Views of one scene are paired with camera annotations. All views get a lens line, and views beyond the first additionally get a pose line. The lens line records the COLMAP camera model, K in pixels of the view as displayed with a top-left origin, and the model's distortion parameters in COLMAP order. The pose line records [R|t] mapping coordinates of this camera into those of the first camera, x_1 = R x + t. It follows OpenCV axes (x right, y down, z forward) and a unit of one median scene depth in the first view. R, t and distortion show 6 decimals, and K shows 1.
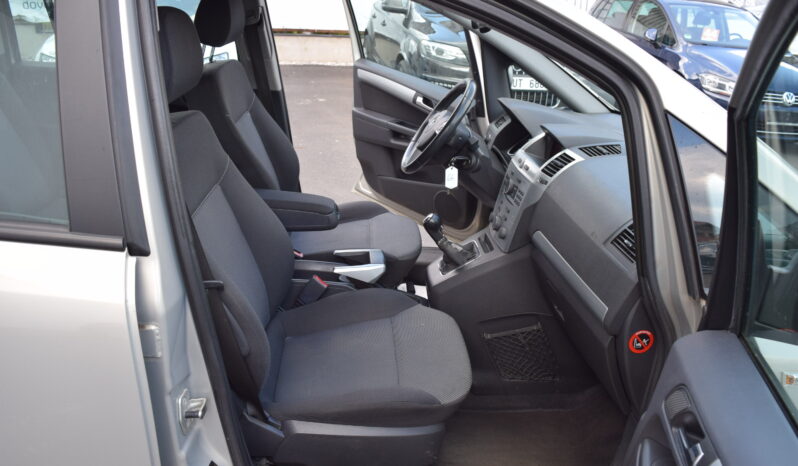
lens RADIAL K [[631.6, 0, 399.0], [0, 631.6, 233.0], [0, 0, 1]] dist [-0.082314, 0.005406]
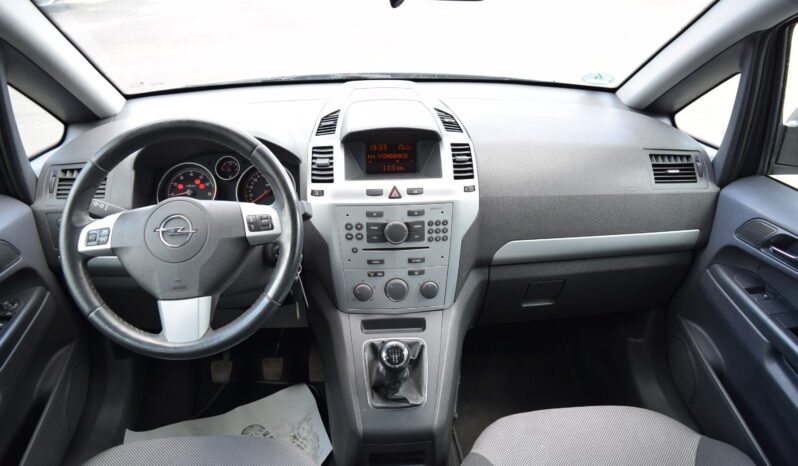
lens RADIAL K [[644.0, 0, 399.0], [0, 644.0, 233.0], [0, 0, 1]] dist [-0.000764, 0.001587]
pose [[0.007921, -0.506560, 0.862168, -0.436670], [0.370066, 0.802465, 0.468082, -0.417463], [-0.928972, 0.315351, 0.193817, 0.940977]]
